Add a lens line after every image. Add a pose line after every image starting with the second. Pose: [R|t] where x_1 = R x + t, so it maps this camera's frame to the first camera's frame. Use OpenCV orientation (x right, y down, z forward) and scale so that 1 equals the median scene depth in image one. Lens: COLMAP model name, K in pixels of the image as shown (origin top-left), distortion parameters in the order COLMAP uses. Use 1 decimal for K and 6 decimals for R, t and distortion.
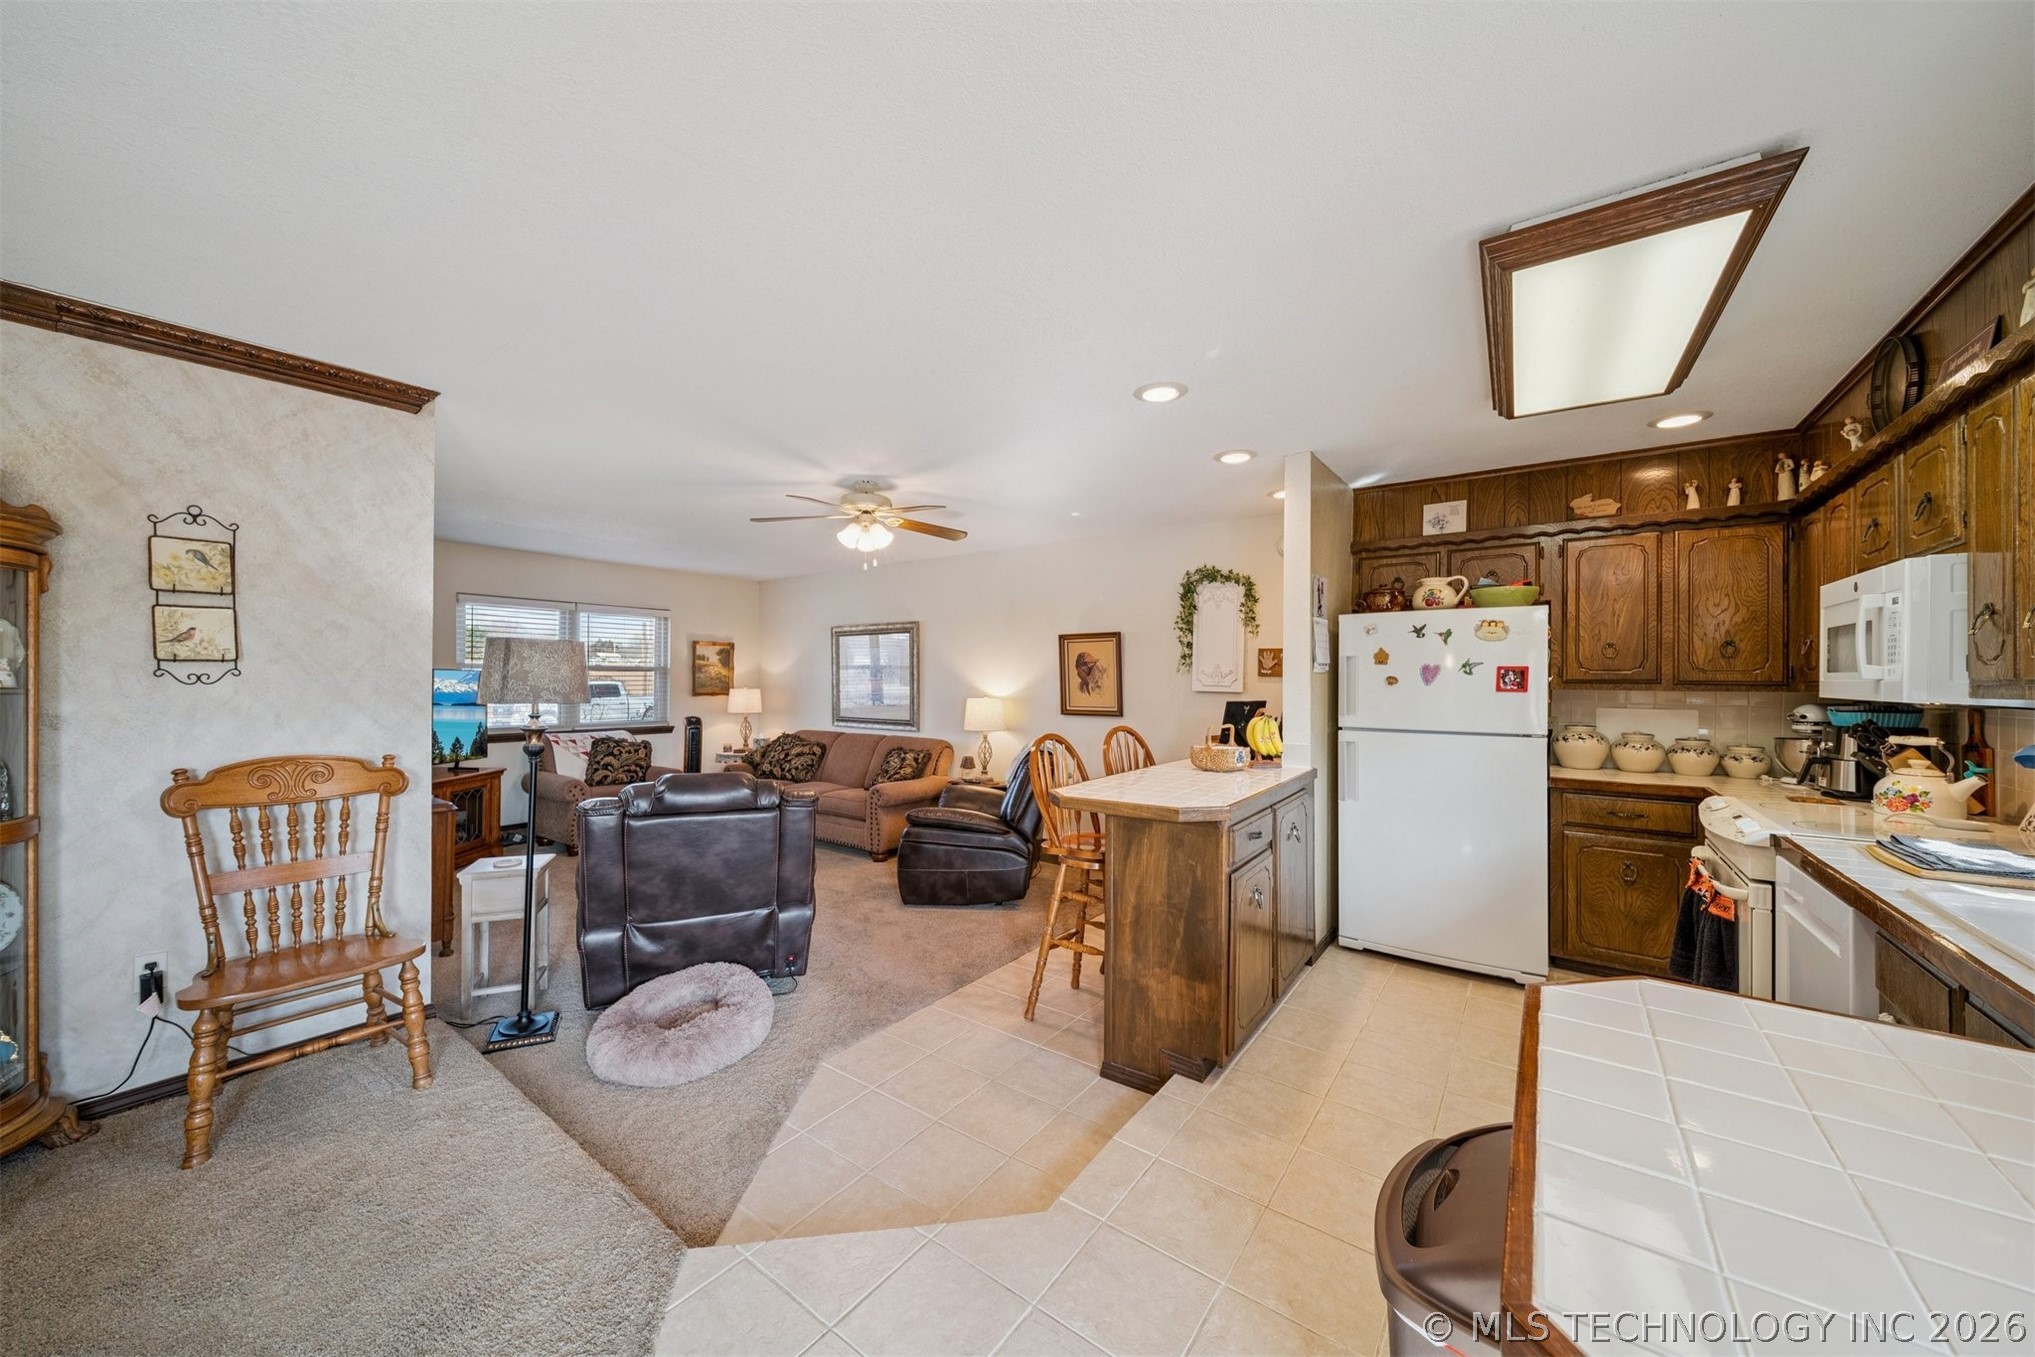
lens RADIAL K [[717.1, 0, 998.9], [0, 717.1, 676.1], [0, 0, 1]] dist [0.000859, -0.001316]
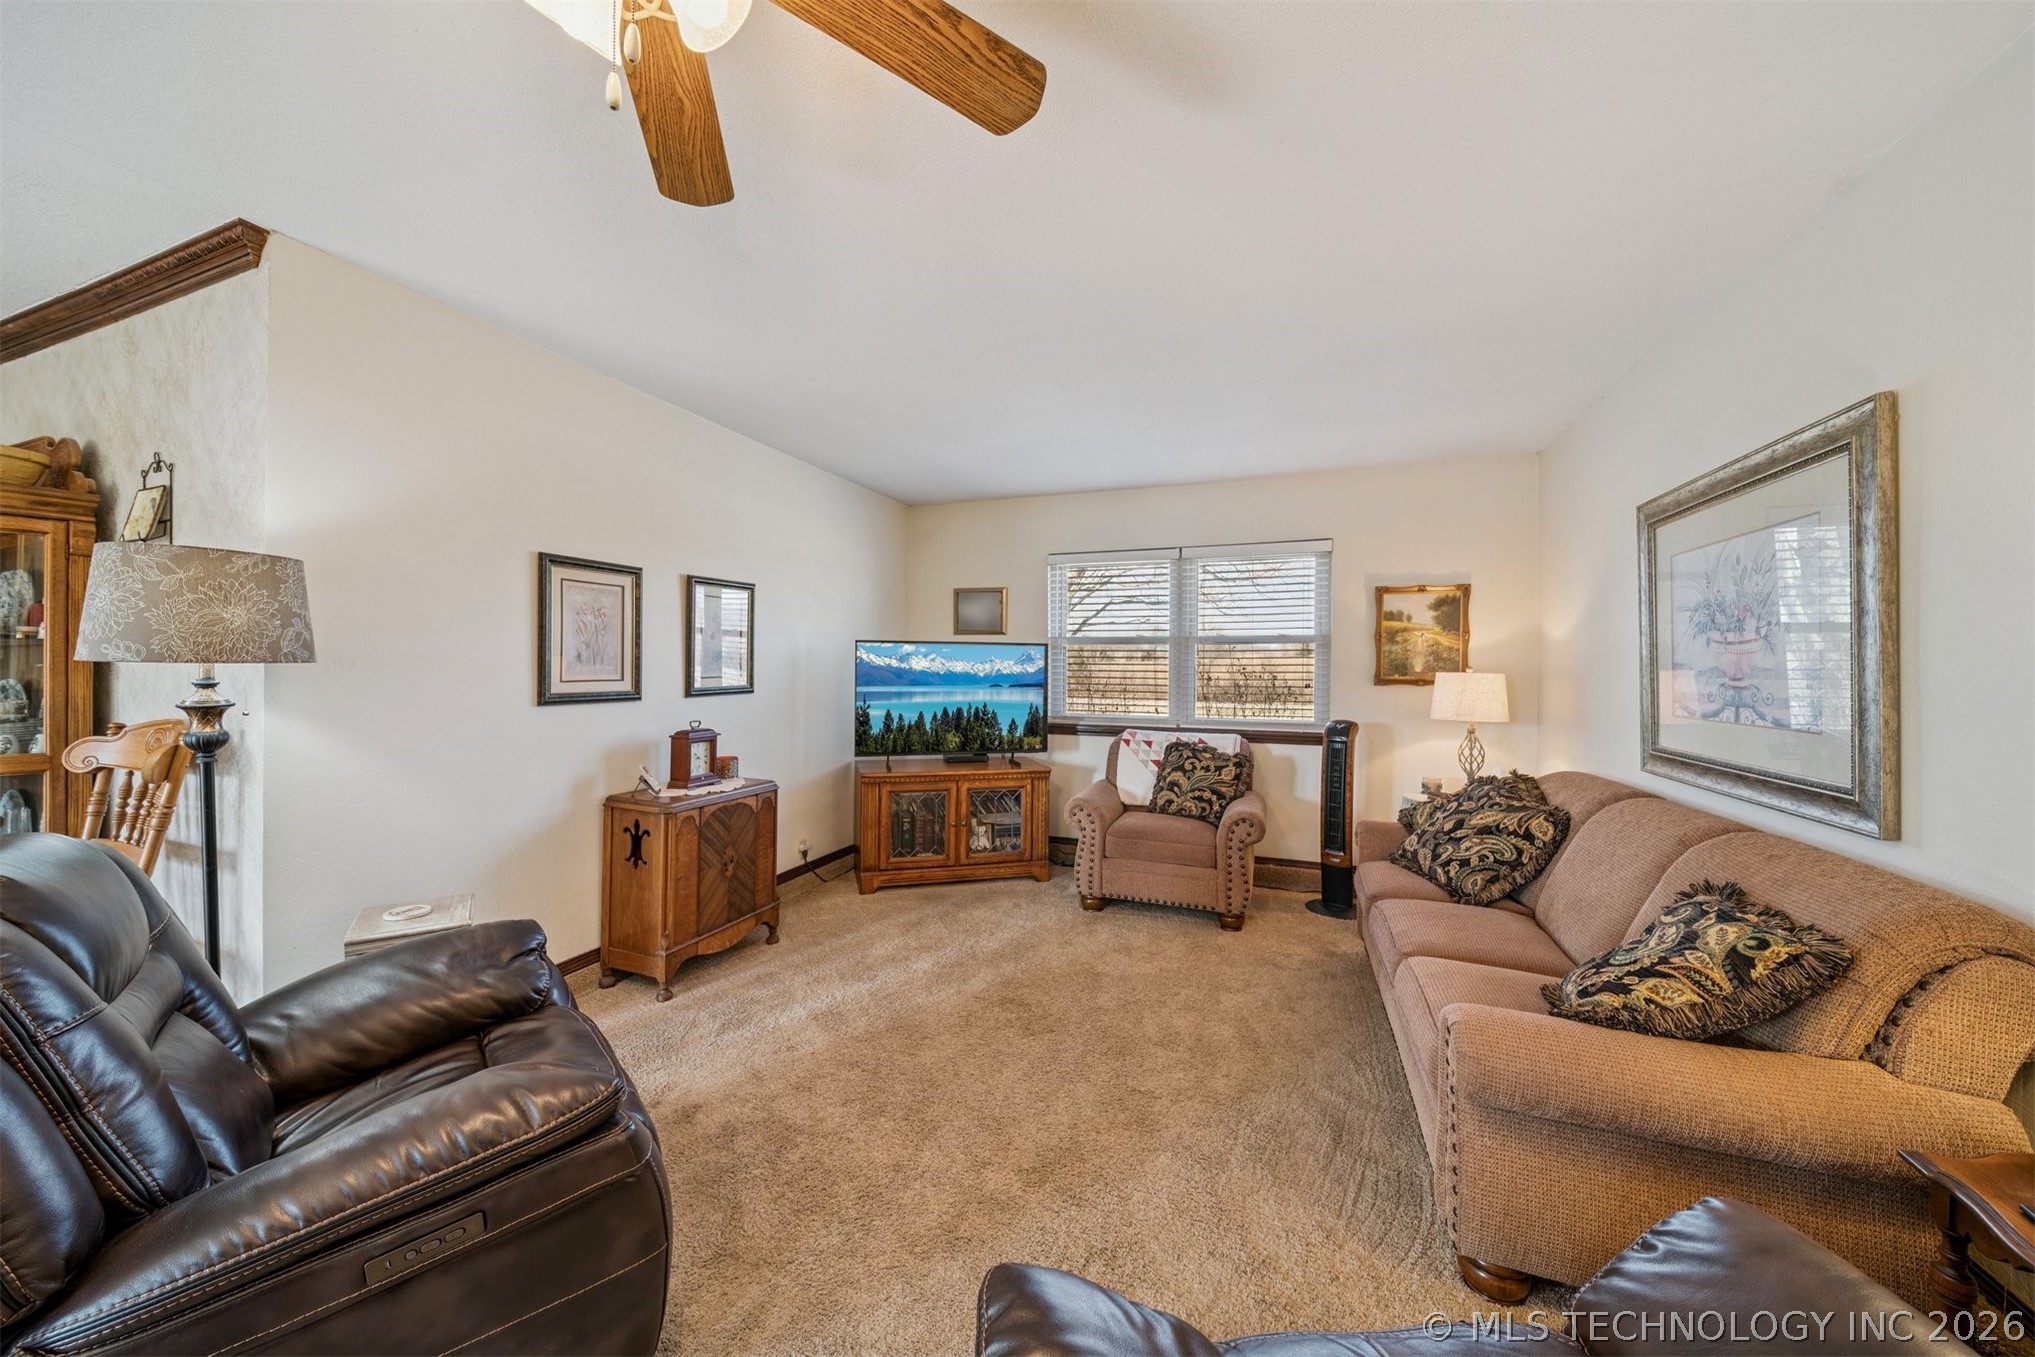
lens RADIAL K [[717.1, 0, 997.5], [0, 717.1, 668.3], [0, 0, 1]] dist [0.000859, -0.001316]
pose [[0.270159, -0.002628, -0.962812, 0.061036], [-0.001337, 0.999994, -0.003104, 0.028726], [0.962815, 0.002126, 0.270154, 0.952056]]
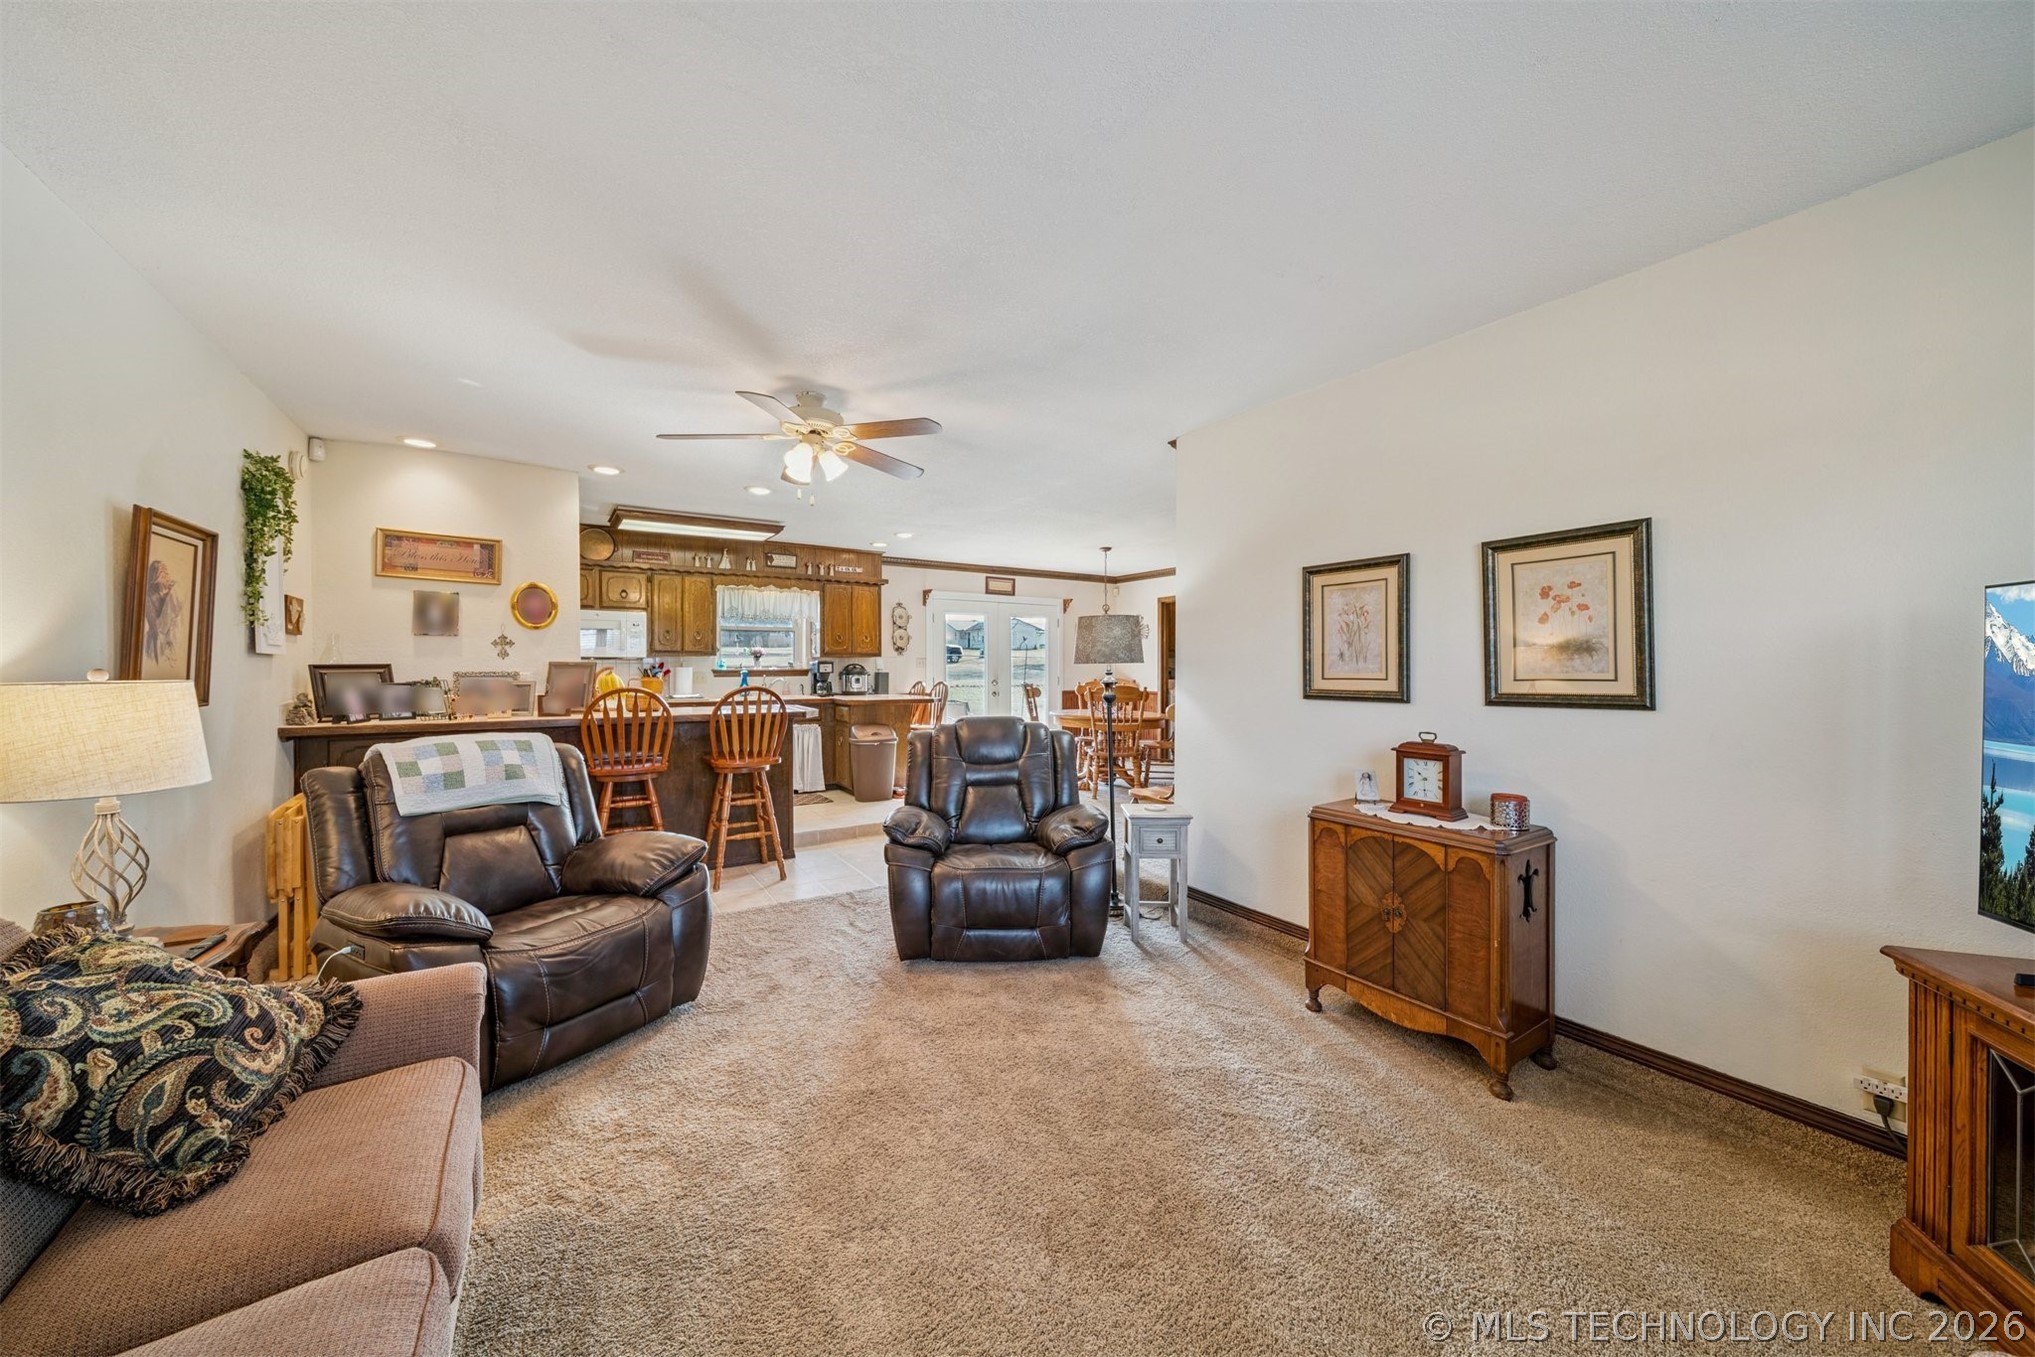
lens RADIAL K [[717.1, 0, 1007.8], [0, 717.1, 668.9], [0, 0, 1]] dist [0.000859, -0.001316]
pose [[-0.938414, -0.008306, 0.345413, -0.608365], [-0.008410, 0.999964, 0.001199, 0.031177], [-0.345411, -0.001780, -0.938450, 1.517478]]
